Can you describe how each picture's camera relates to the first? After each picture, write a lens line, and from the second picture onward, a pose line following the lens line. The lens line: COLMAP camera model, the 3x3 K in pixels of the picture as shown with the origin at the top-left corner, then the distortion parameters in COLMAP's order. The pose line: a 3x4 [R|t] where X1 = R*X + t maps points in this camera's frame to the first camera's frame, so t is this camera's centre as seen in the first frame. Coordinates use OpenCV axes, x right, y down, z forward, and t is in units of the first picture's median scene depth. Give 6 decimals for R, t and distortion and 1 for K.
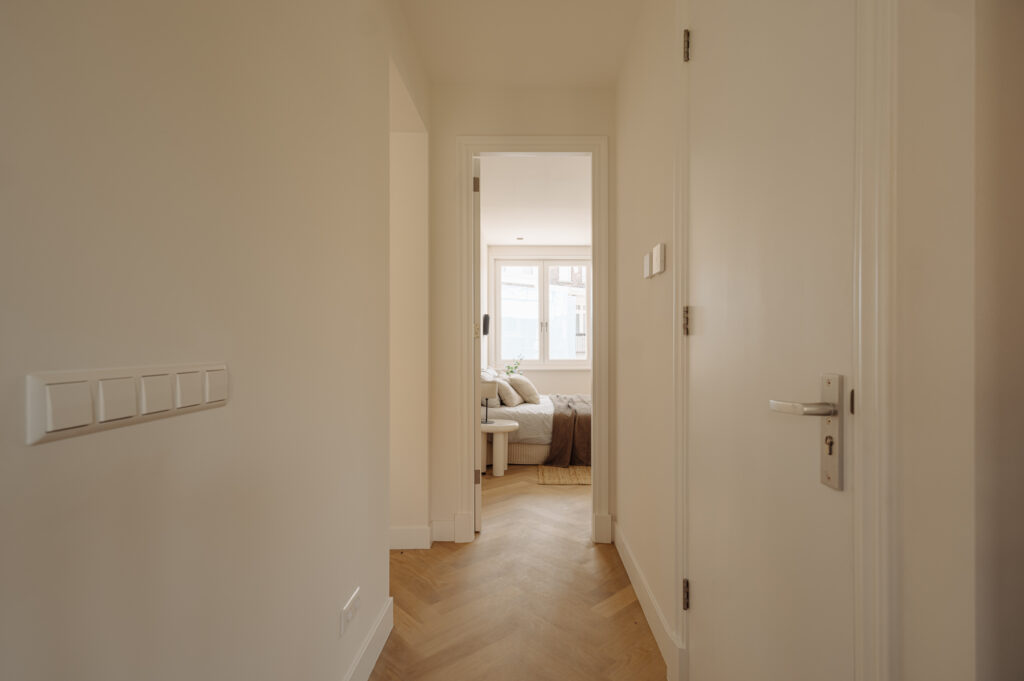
lens RADIAL K [[501.6, 0, 512.3], [0, 501.6, 343.2], [0, 0, 1]] dist [-0.000013, 0.000000]
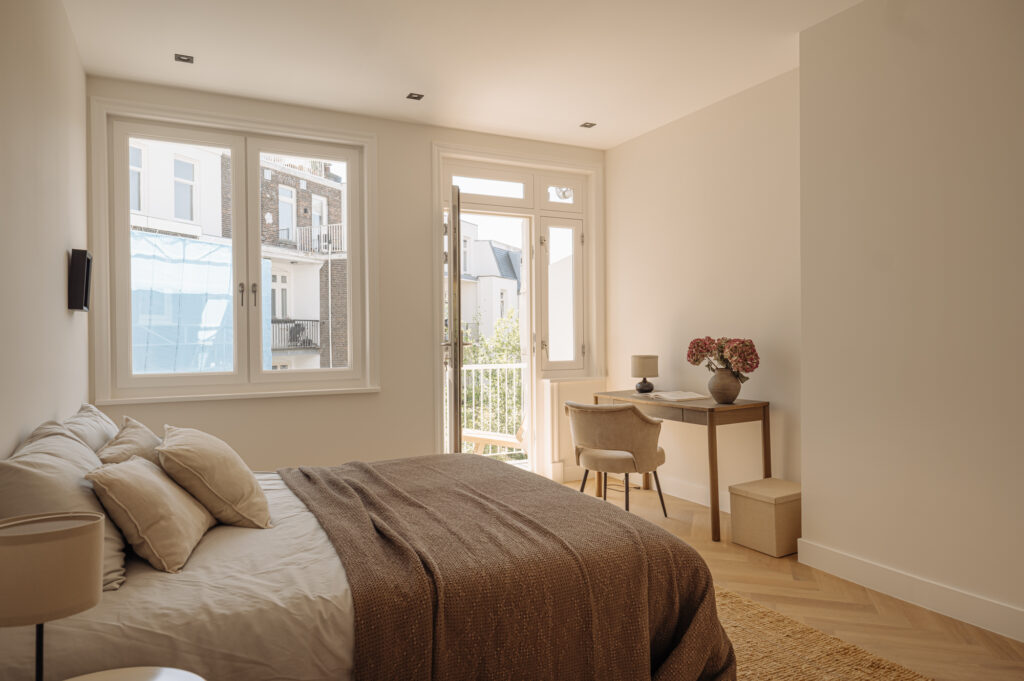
lens RADIAL K [[665.0, 0, 511.7], [0, 665.0, 338.8], [0, 0, 1]] dist [0.002701, -0.000668]
pose [[0.880078, -0.007554, 0.474770, -0.008935], [0.005354, 0.999968, 0.005985, 0.003227], [-0.474800, -0.002725, 0.880090, 0.536060]]
